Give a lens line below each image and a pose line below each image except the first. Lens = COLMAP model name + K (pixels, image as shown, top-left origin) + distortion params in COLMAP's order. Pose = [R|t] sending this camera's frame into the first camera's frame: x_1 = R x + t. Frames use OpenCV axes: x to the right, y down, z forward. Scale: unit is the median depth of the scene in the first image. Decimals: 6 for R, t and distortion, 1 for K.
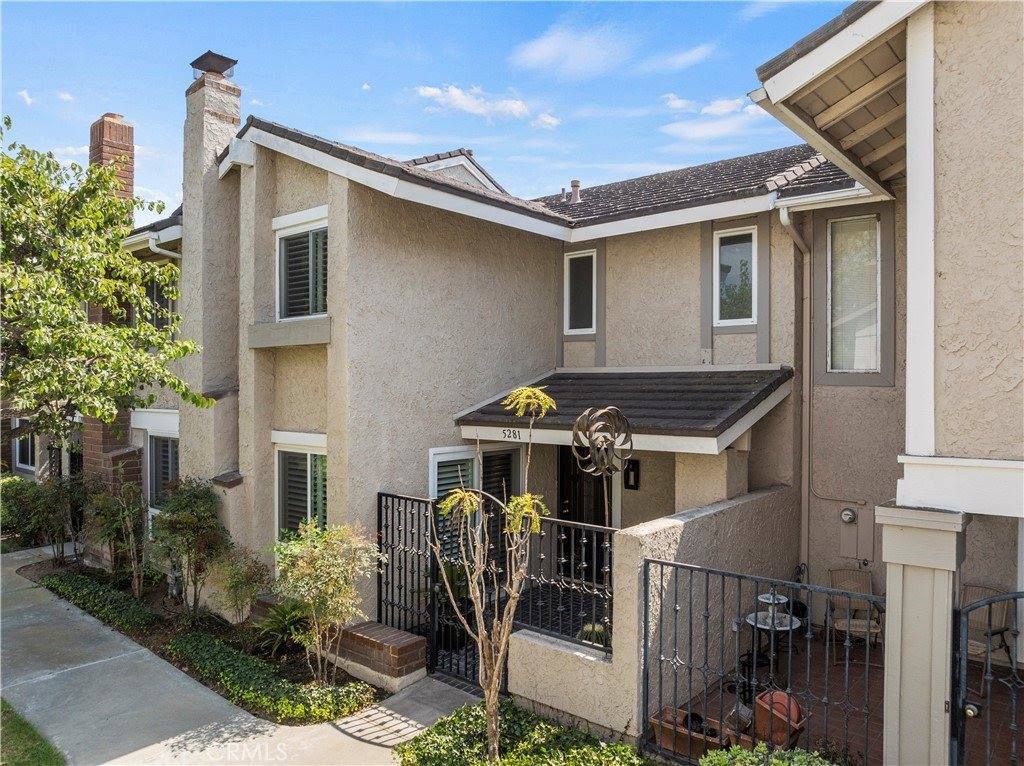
lens RADIAL K [[720.4, 0, 512.0], [0, 720.4, 383.0], [0, 0, 1]] dist [-0.037997, -0.000062]
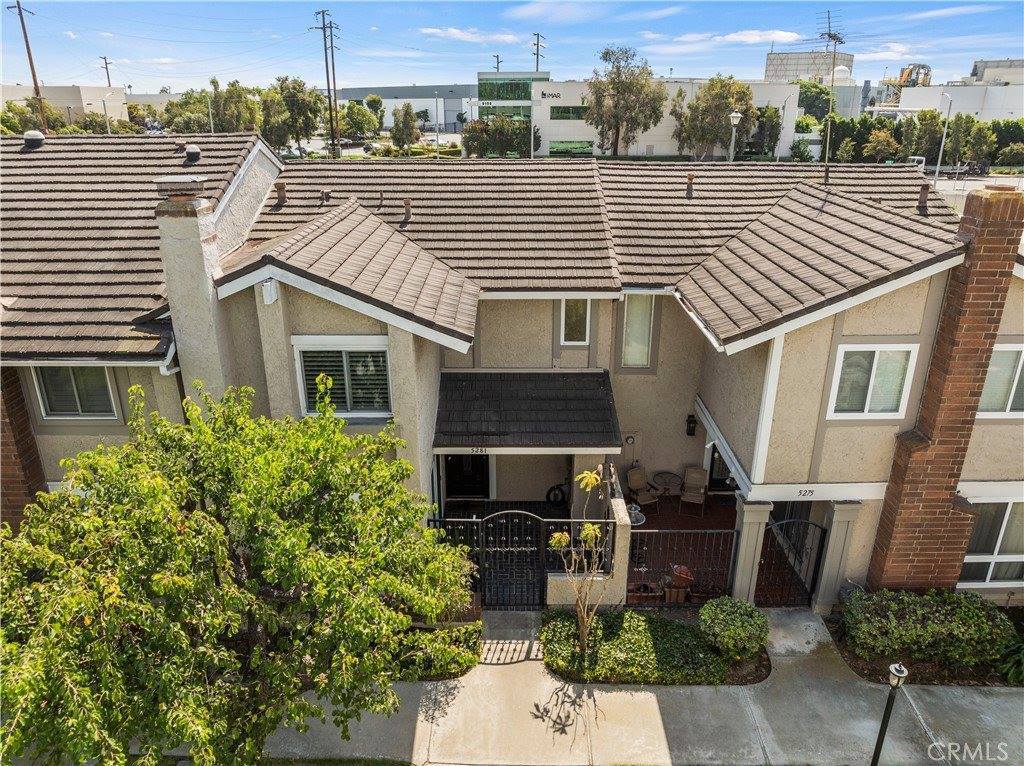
lens RADIAL K [[720.4, 0, 512.0], [0, 720.4, 383.0], [0, 0, 1]] dist [-0.037997, -0.000062]
pose [[0.763997, -0.241944, 0.598141, -1.065293], [0.004864, 0.929167, 0.369629, -0.810887], [-0.645202, -0.279486, 0.711057, -0.122252]]
